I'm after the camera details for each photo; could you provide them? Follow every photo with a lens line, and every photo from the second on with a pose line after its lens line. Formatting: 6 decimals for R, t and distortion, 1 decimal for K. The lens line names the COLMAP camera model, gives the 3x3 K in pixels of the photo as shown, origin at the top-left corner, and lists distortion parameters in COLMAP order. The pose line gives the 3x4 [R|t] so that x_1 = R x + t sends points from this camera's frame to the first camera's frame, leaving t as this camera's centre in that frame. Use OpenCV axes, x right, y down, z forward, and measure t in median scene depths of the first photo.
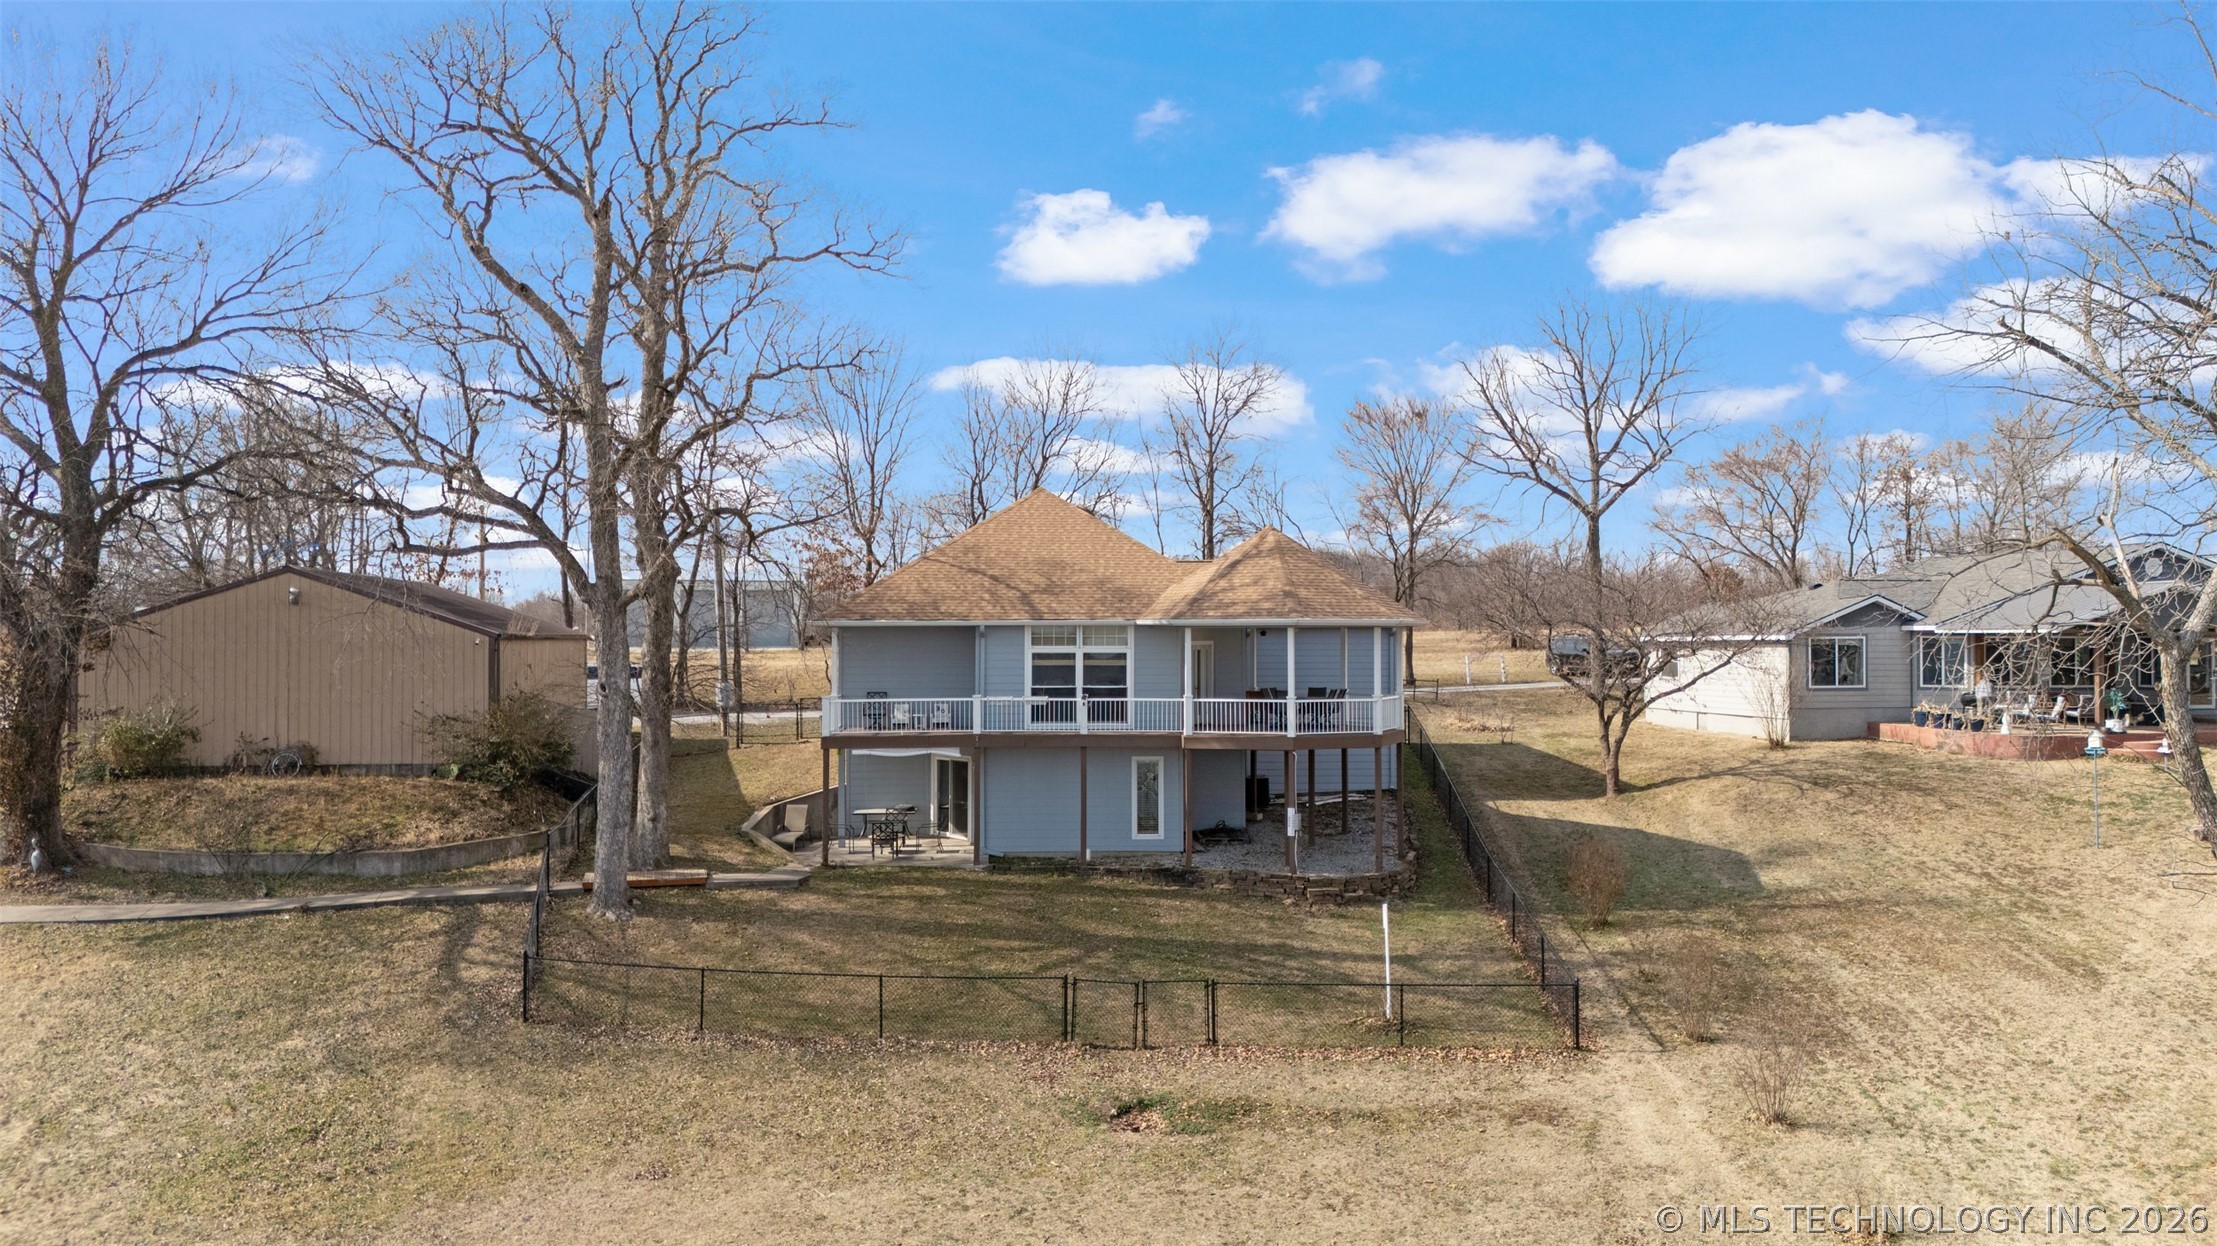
lens RADIAL K [[1627.6, 0, 1109.3], [0, 1627.6, 605.7], [0, 0, 1]] dist [0.058191, -0.044145]
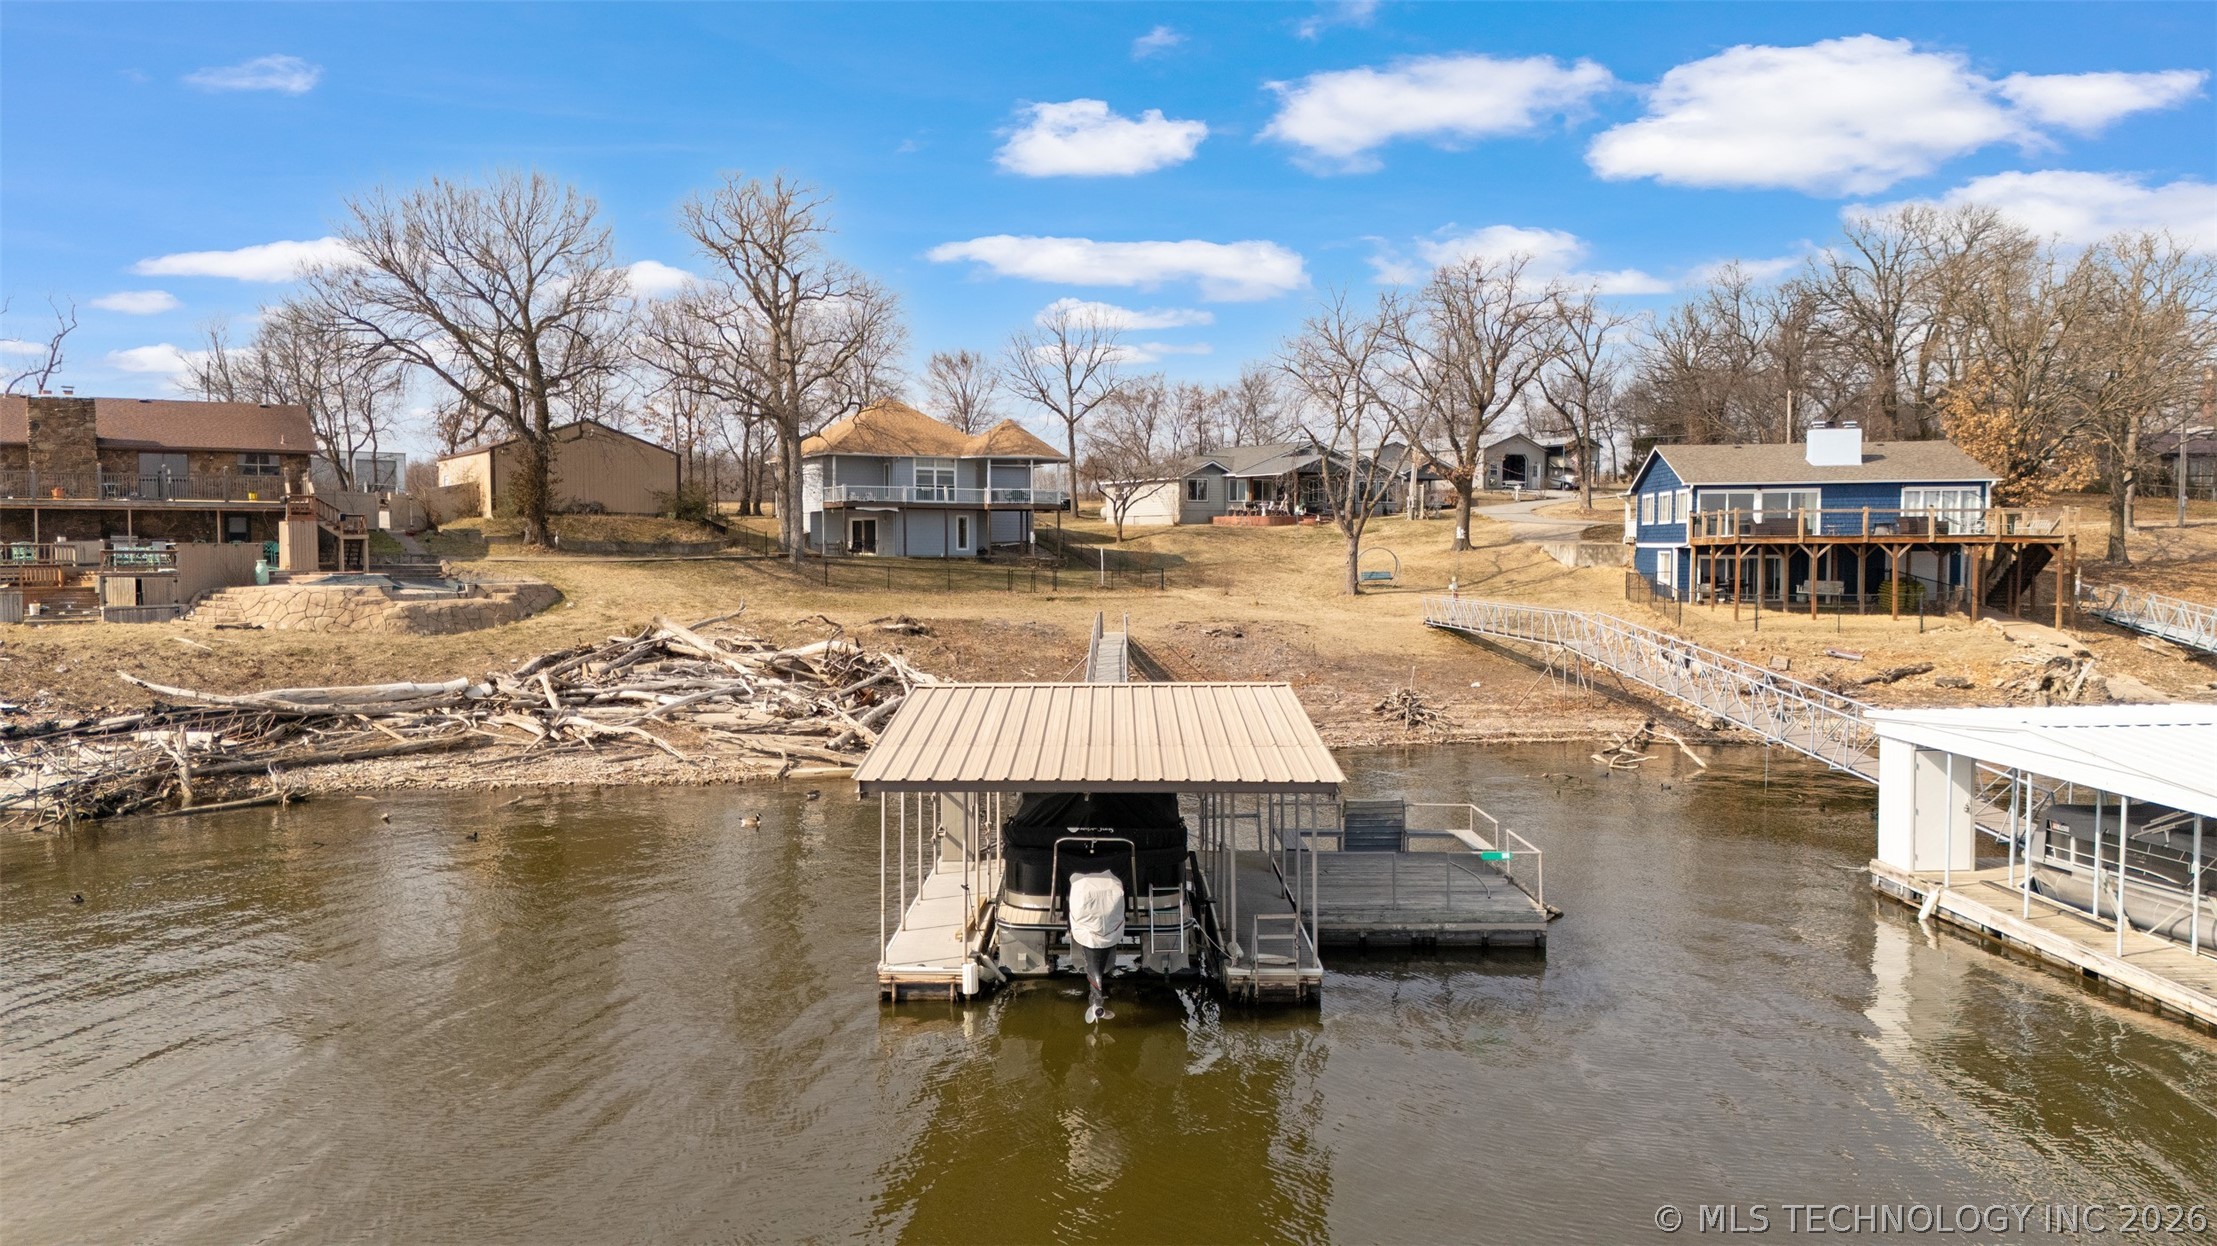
lens RADIAL K [[1627.6, 0, 1090.6], [0, 1627.6, 628.5], [0, 0, 1]] dist [0.058191, -0.044145]
pose [[0.906125, -0.019089, 0.422579, -0.839363], [-0.009266, 0.997846, 0.064944, 0.106033], [-0.422909, -0.062763, 0.903996, -1.277053]]
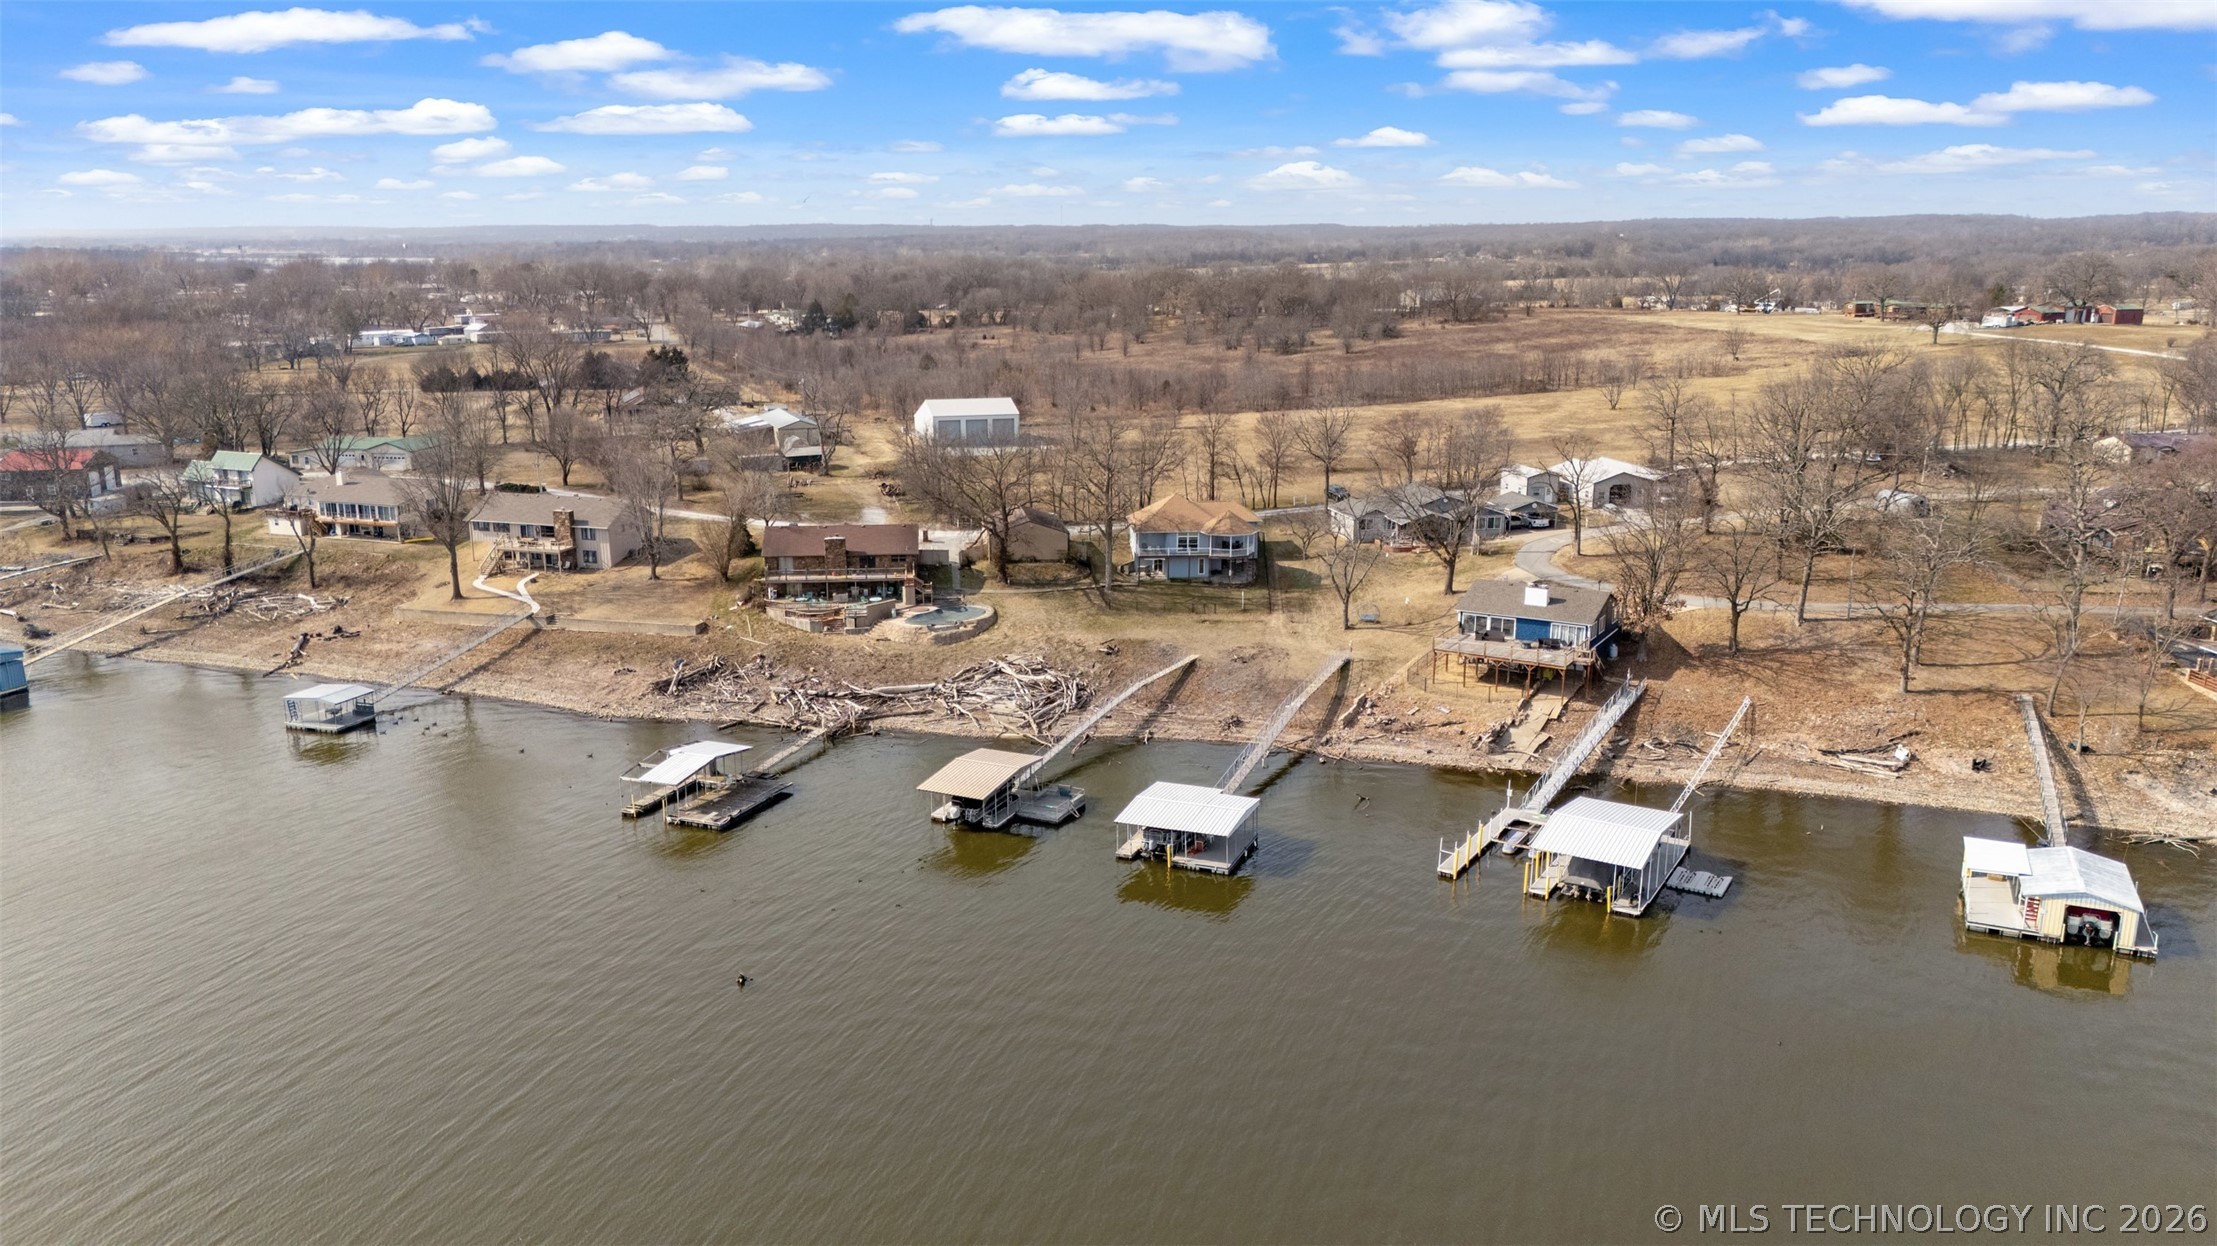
lens RADIAL K [[1627.6, 0, 1110.2], [0, 1627.6, 632.7], [0, 0, 1]] dist [0.058191, -0.044145]
pose [[0.999943, -0.001323, 0.010605, -0.318015], [-0.001501, 0.965087, 0.261927, -1.017200], [-0.010581, -0.261928, 0.965029, -3.963456]]
